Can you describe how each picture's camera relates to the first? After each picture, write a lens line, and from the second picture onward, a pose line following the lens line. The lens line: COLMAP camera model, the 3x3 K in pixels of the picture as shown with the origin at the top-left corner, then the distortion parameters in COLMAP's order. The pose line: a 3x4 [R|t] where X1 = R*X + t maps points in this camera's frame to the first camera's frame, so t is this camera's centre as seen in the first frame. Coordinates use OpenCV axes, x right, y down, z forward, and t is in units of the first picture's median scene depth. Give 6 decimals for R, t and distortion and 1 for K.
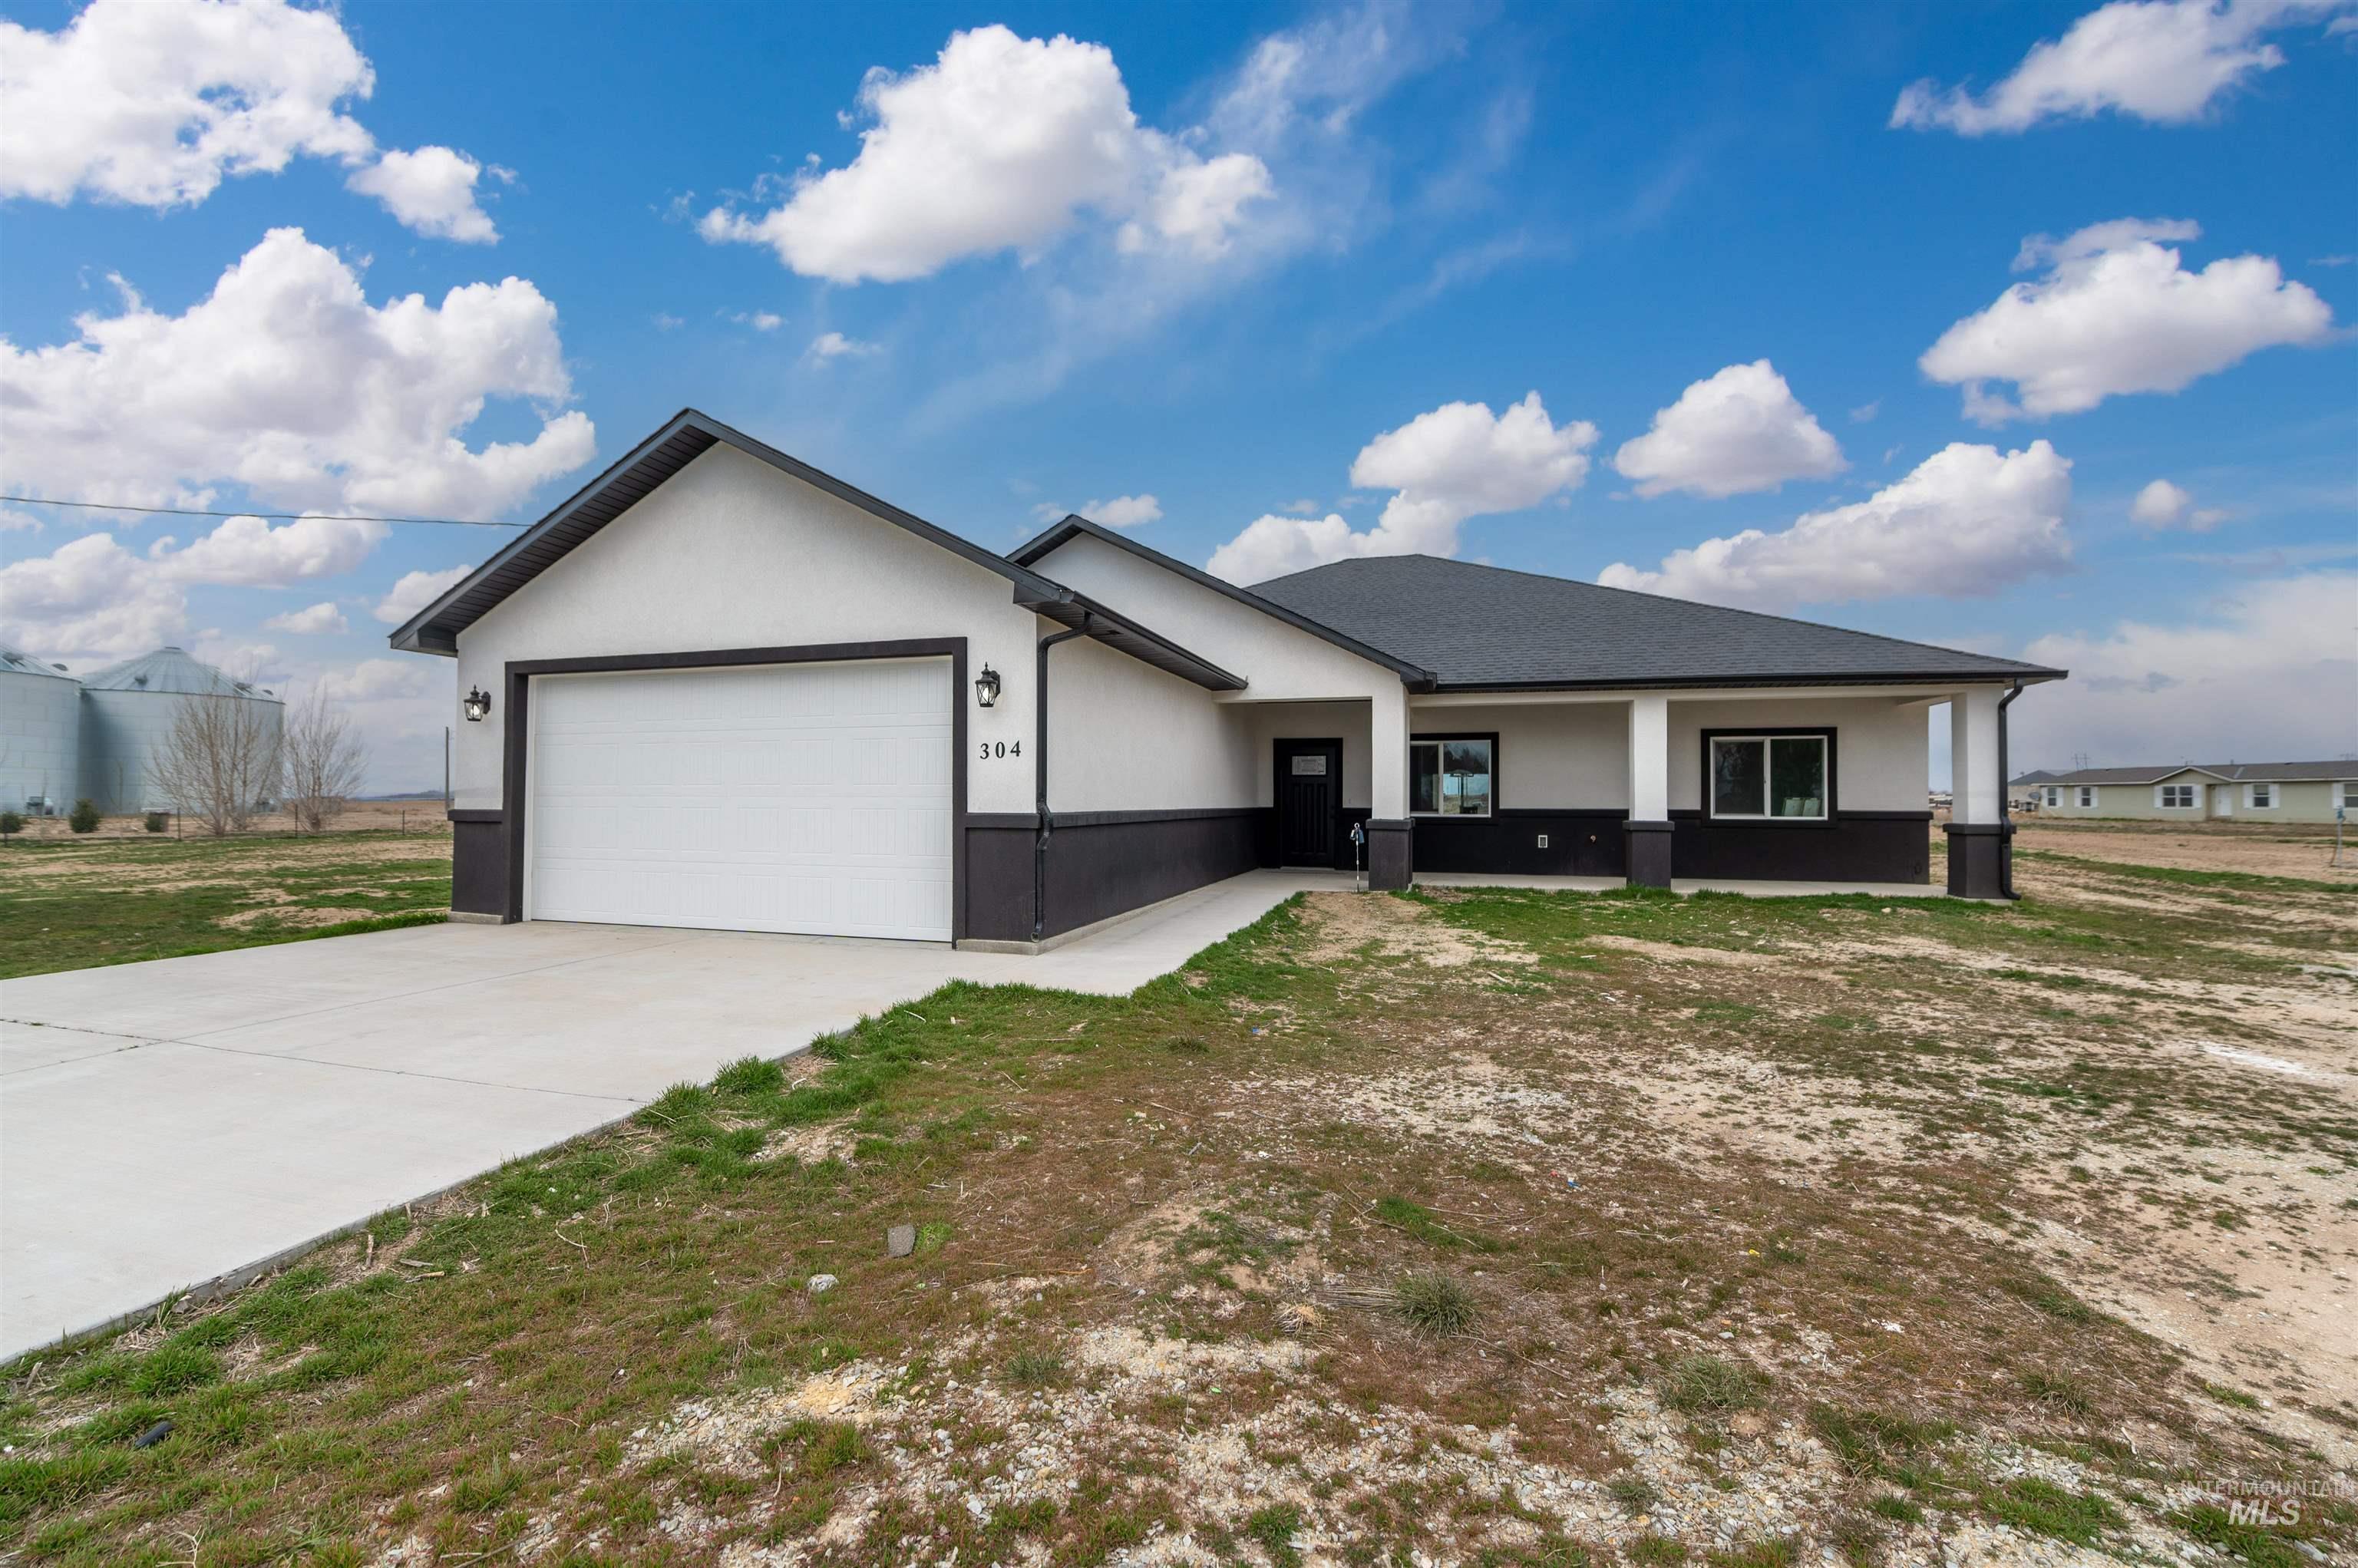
lens RADIAL K [[945.5, 0, 1179.0], [0, 945.5, 784.0], [0, 0, 1]] dist [-0.021205, -0.000024]
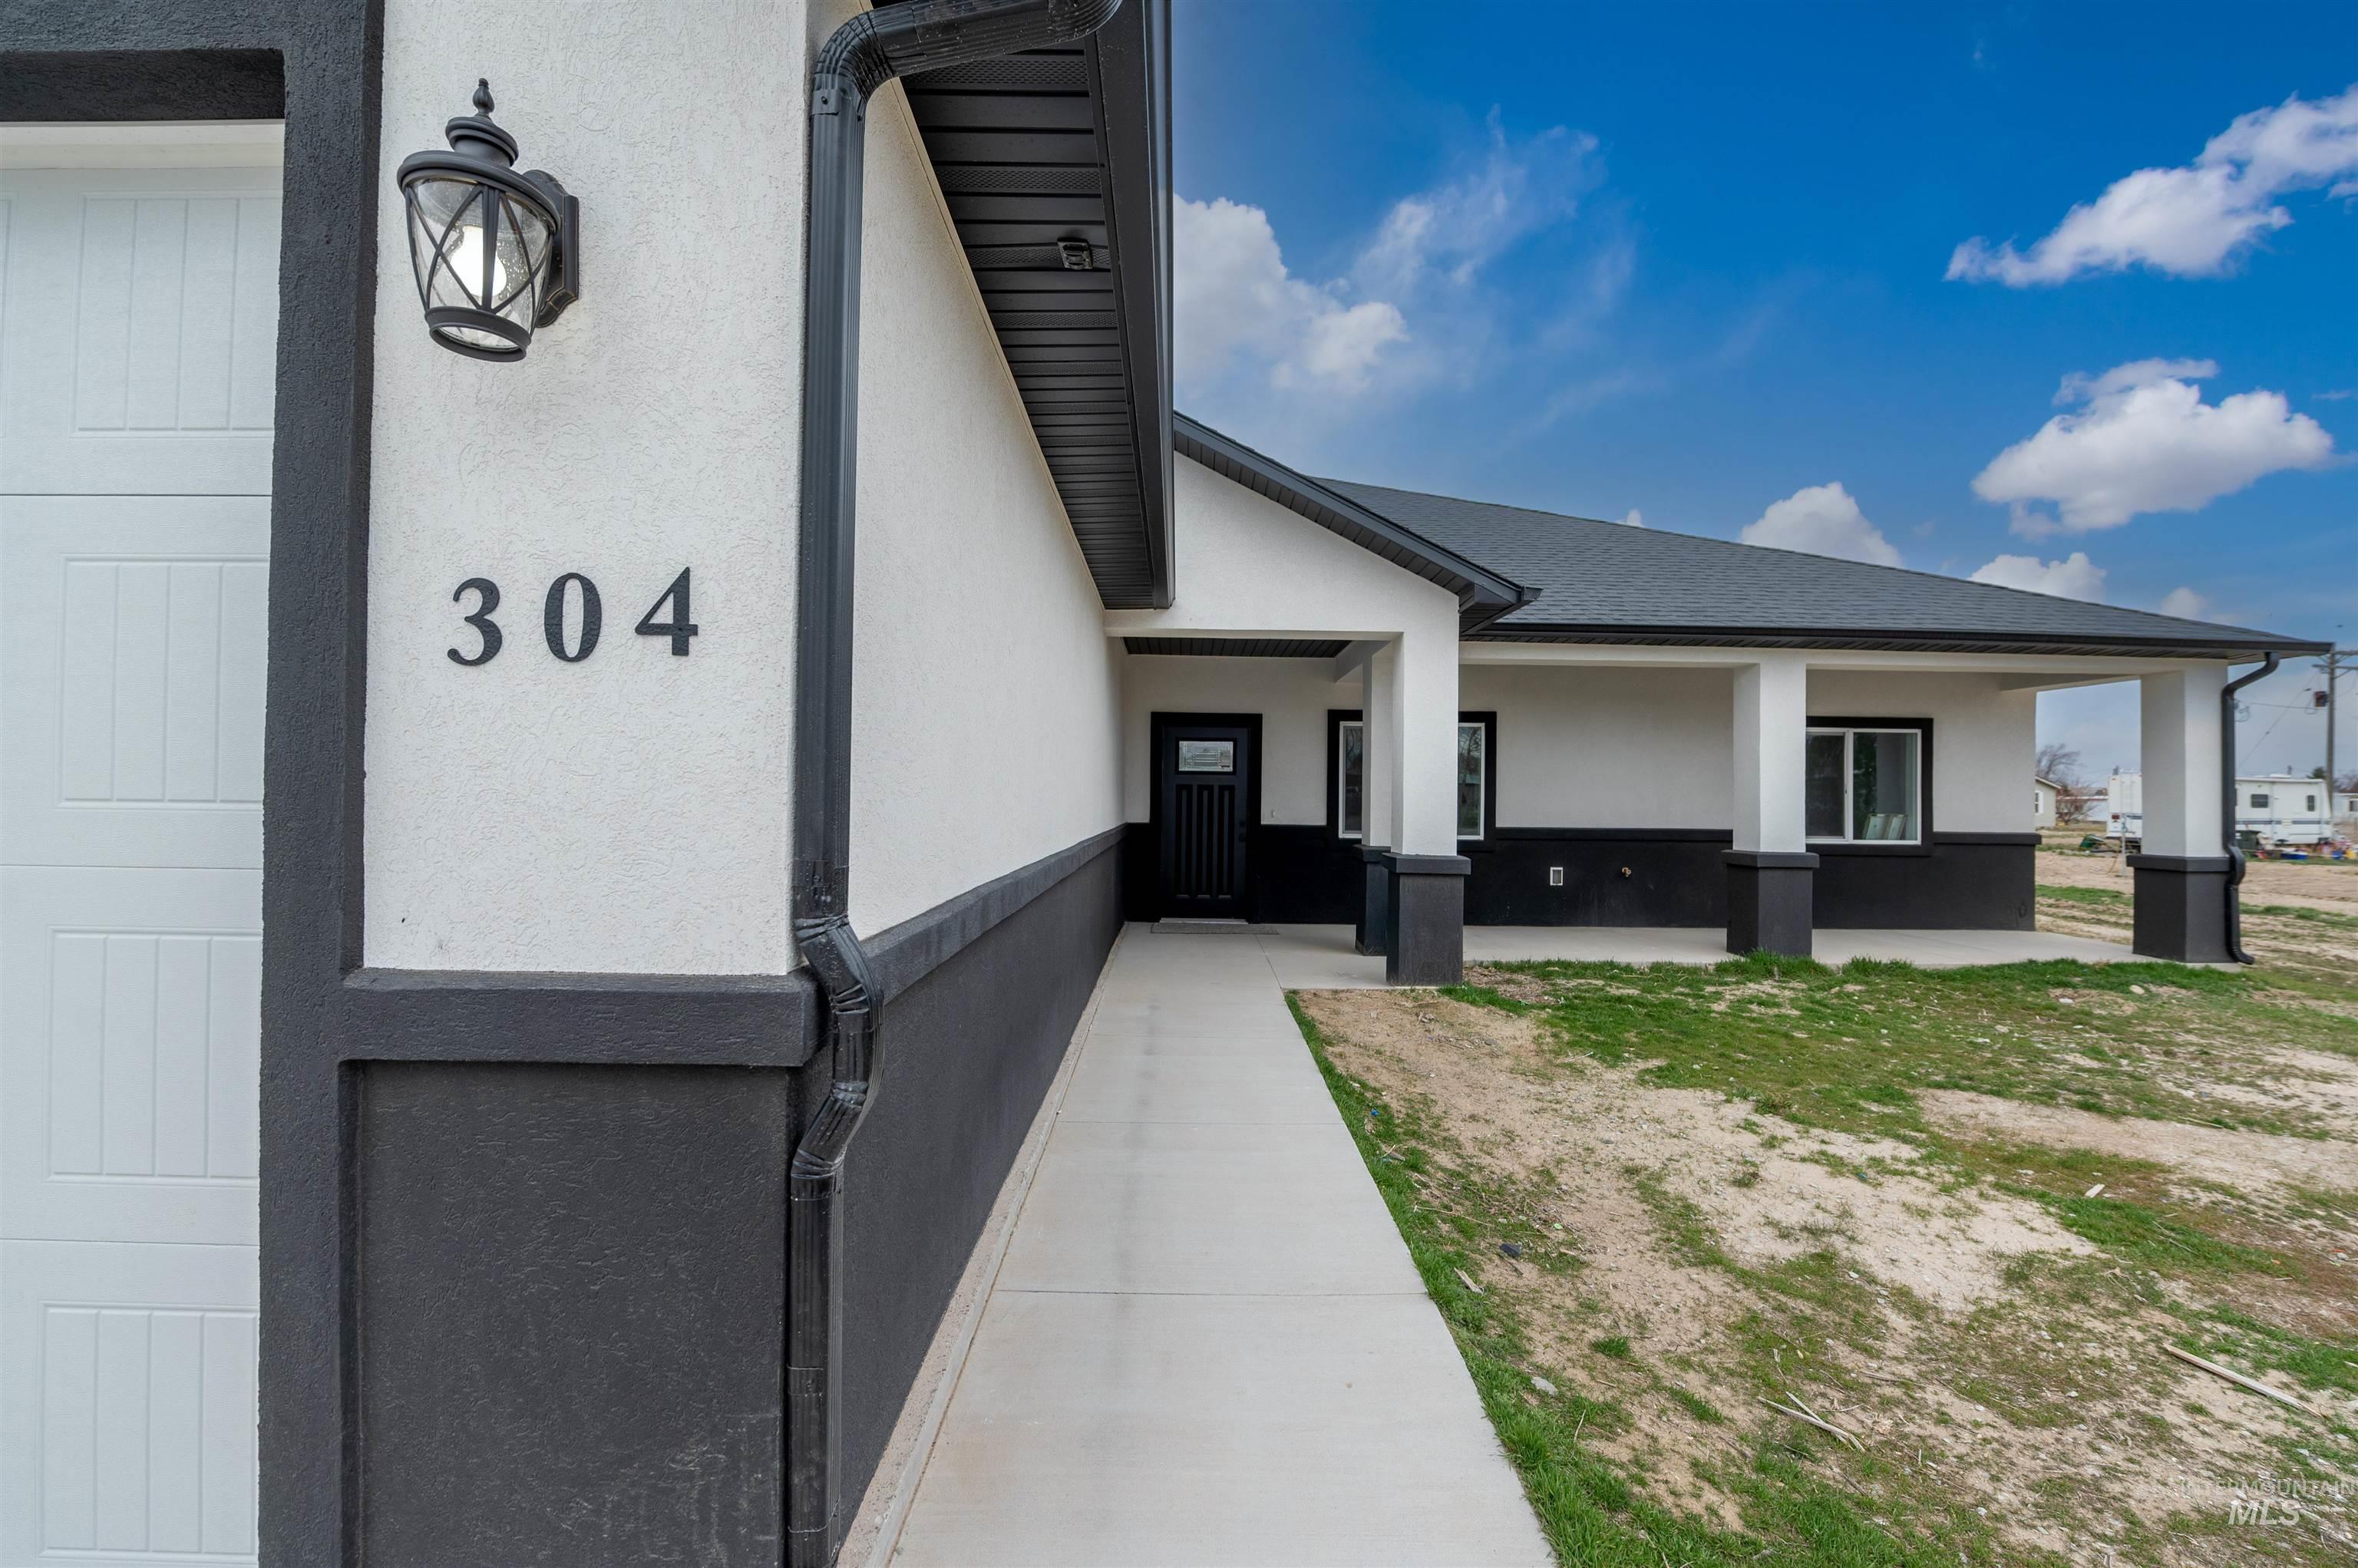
lens RADIAL K [[945.5, 0, 1179.0], [0, 945.5, 784.0], [0, 0, 1]] dist [-0.021205, -0.000024]
pose [[0.952342, 0.011951, 0.304799, -0.085748], [-0.014119, 0.999888, 0.004909, -0.004607], [-0.304707, -0.008979, 0.952404, 0.510754]]
